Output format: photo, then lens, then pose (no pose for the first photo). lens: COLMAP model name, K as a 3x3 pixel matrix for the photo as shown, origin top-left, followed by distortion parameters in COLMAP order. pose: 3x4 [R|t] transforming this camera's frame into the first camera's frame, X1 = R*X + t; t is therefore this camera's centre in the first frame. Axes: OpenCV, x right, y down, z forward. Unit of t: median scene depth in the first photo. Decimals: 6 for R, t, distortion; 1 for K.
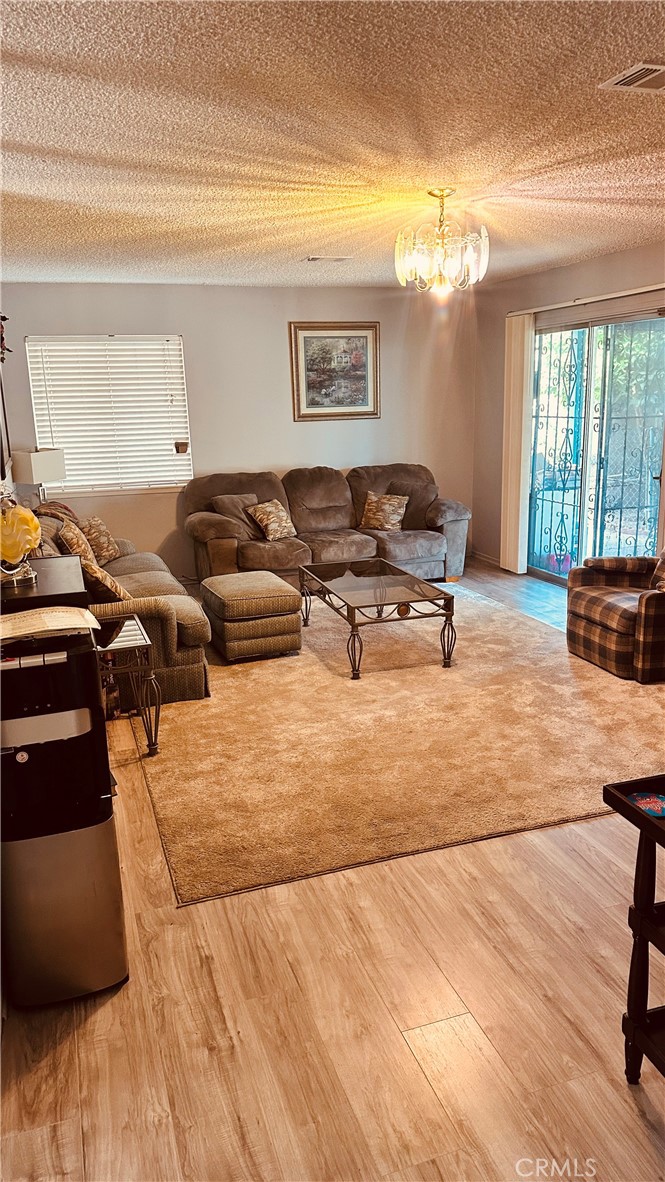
lens RADIAL K [[825.5, 0, 325.0], [0, 825.5, 588.7], [0, 0, 1]] dist [0.083352, -0.098281]
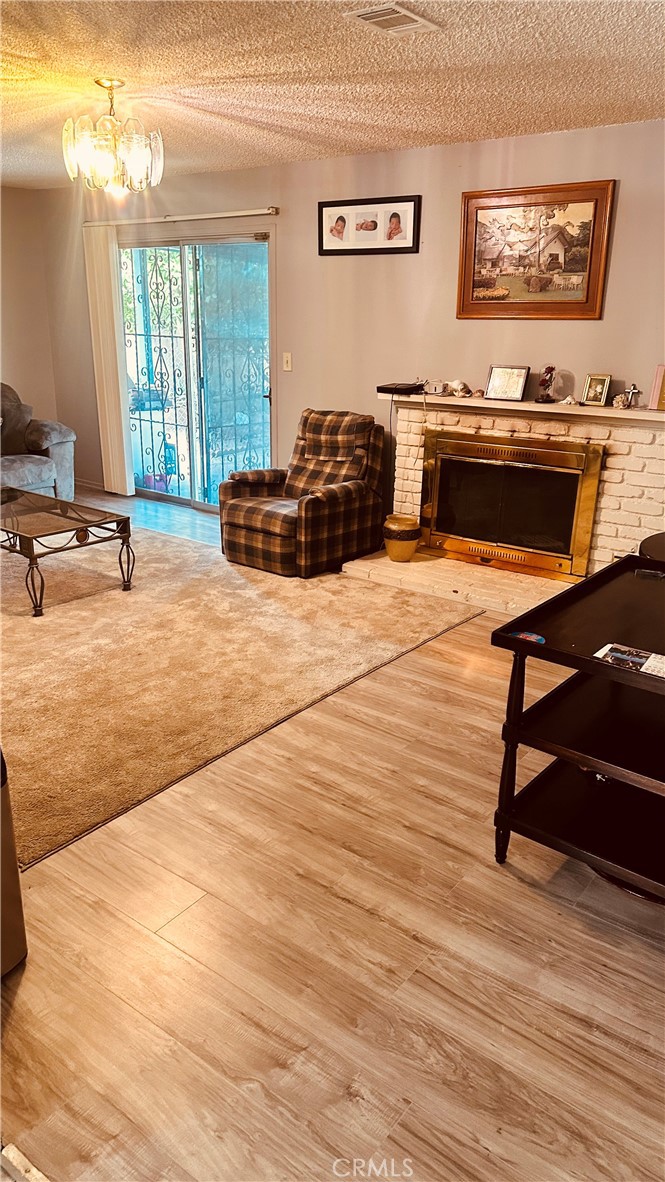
lens RADIAL K [[825.5, 0, 340.0], [0, 825.5, 593.6], [0, 0, 1]] dist [0.083352, -0.098281]
pose [[0.813070, -0.140040, 0.565072, -0.220479], [0.088179, 0.989062, 0.118237, 0.004614], [-0.575449, -0.046307, 0.816525, 0.047754]]
